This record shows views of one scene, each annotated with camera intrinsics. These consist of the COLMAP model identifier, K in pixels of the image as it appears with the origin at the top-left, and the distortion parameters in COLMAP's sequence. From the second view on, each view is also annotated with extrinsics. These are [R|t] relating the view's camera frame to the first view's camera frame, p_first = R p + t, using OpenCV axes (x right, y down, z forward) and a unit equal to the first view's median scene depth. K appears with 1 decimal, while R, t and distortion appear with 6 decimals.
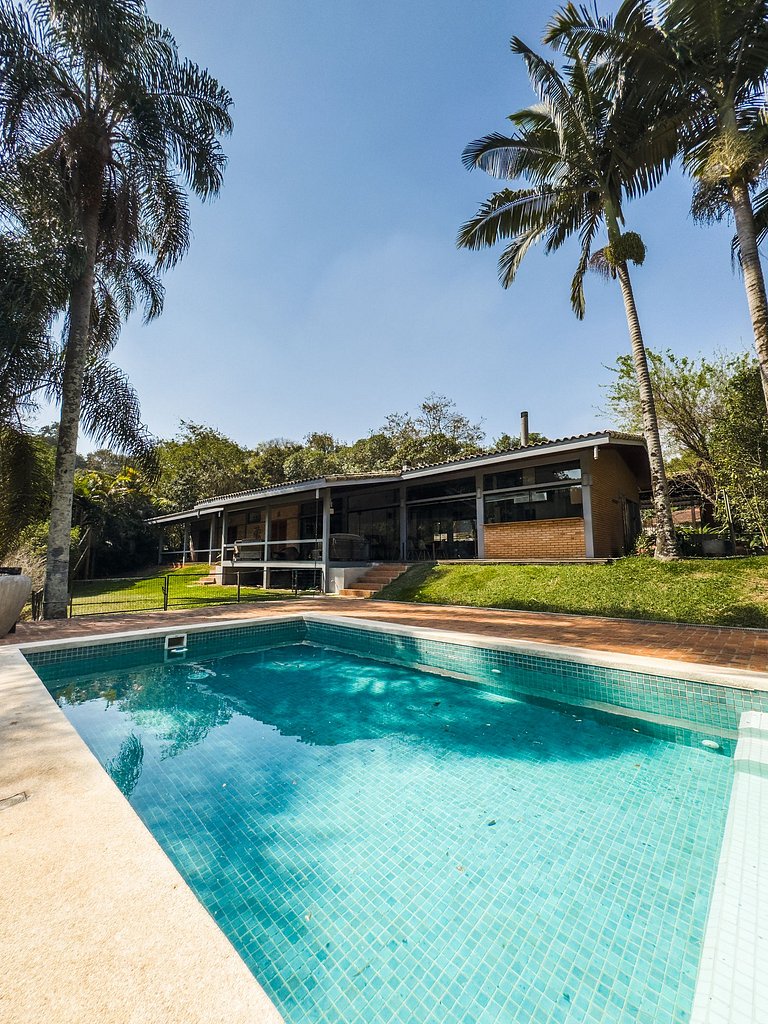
lens RADIAL K [[415.1, 0, 382.2], [0, 415.1, 512.2], [0, 0, 1]] dist [-0.001270, -0.000425]
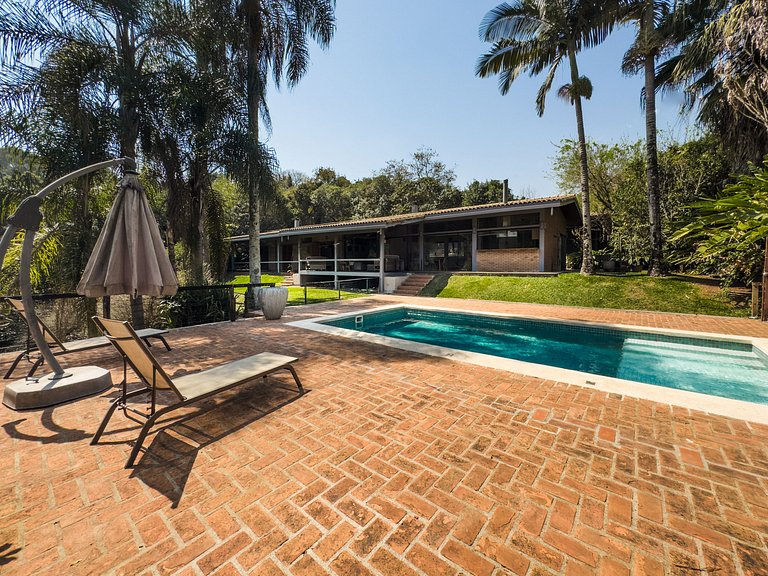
lens RADIAL K [[314.2, 0, 385.7], [0, 314.2, 272.0], [0, 0, 1]] dist [-0.001872, -0.000450]
pose [[0.997177, -0.001493, 0.075072, -0.202458], [-0.009346, 0.989560, 0.143821, -0.057582], [-0.074503, -0.144117, 0.986752, -0.201724]]
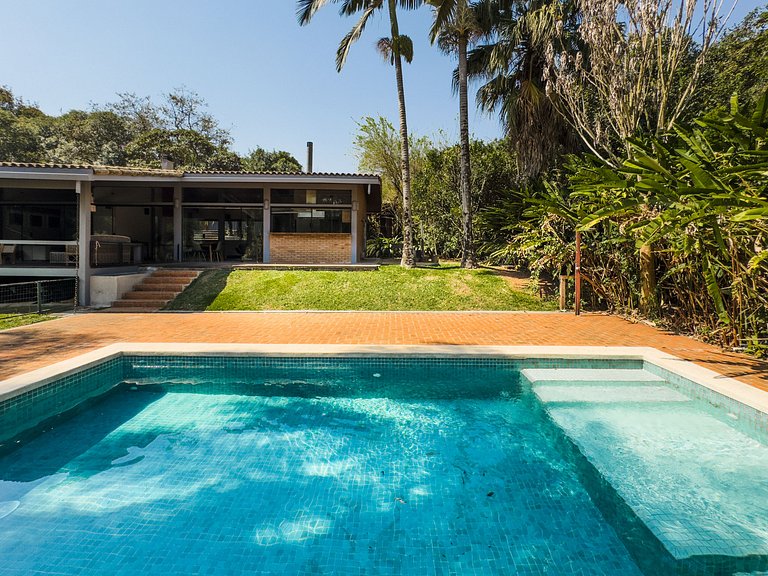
lens RADIAL K [[325.0, 0, 397.3], [0, 325.0, 253.1], [0, 0, 1]] dist [-0.000879, -0.000151]
pose [[0.716558, 0.003699, 0.697518, -0.133258], [-0.096127, 0.990968, 0.093495, -0.032028], [-0.690872, -0.134045, 0.710442, 0.097872]]
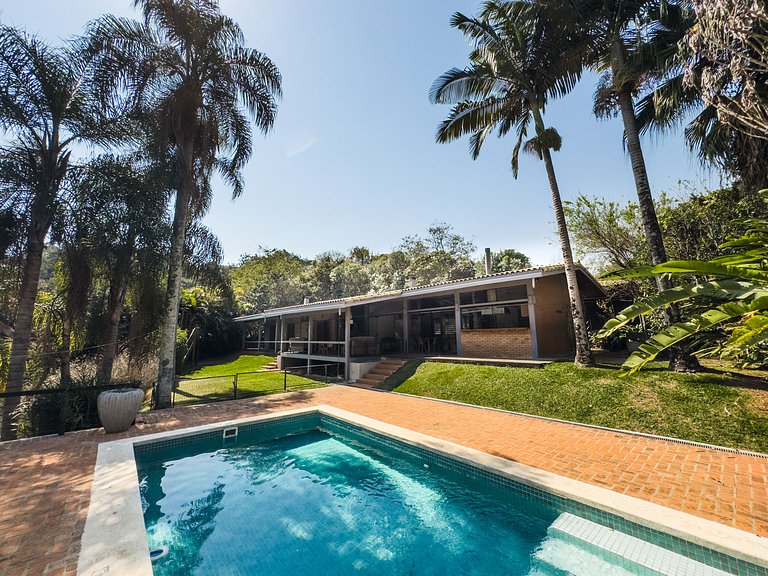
lens RADIAL K [[306.7, 0, 384.0], [0, 306.7, 288.0], [0, 0, 1]] dist [-0.003871, 0.000133]
pose [[0.996432, -0.021767, -0.081541, 0.076005], [0.018671, 0.999083, -0.038542, -0.073274], [0.082305, 0.036883, 0.995924, -0.044051]]
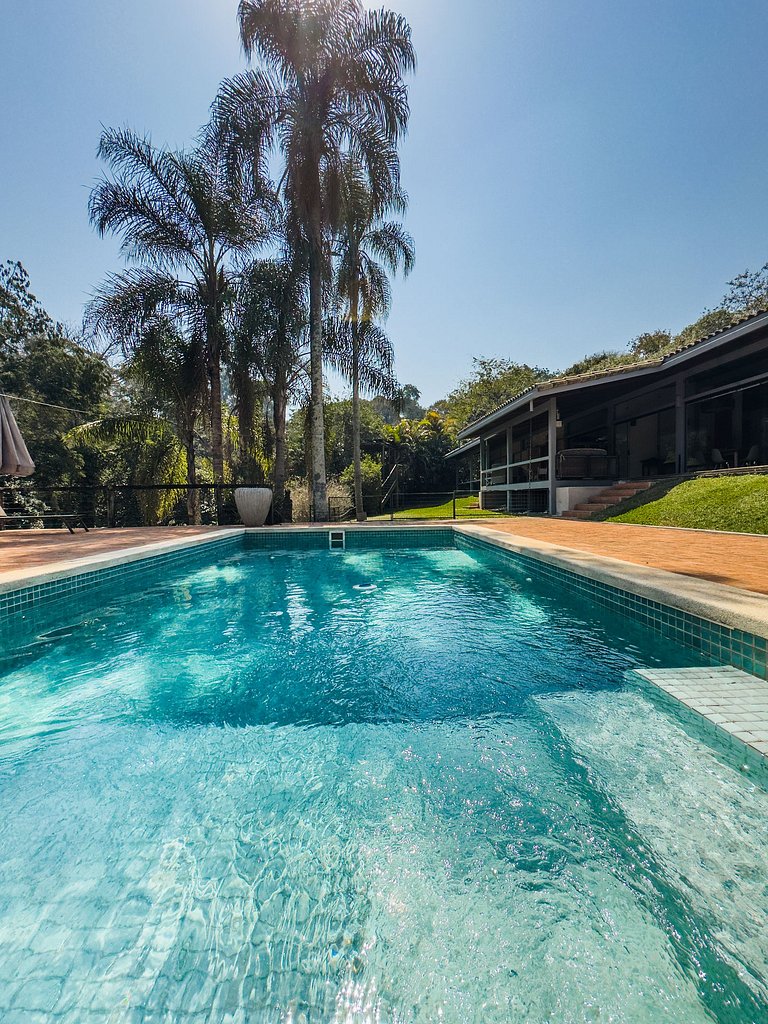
lens RADIAL K [[408.9, 0, 381.1], [0, 408.9, 518.1], [0, 0, 1]] dist [-0.003871, 0.000133]
pose [[0.716517, 0.022955, -0.697192, 0.213353], [0.099334, 0.985916, 0.134549, 0.039511], [0.690461, -0.165661, 0.704145, 0.083761]]
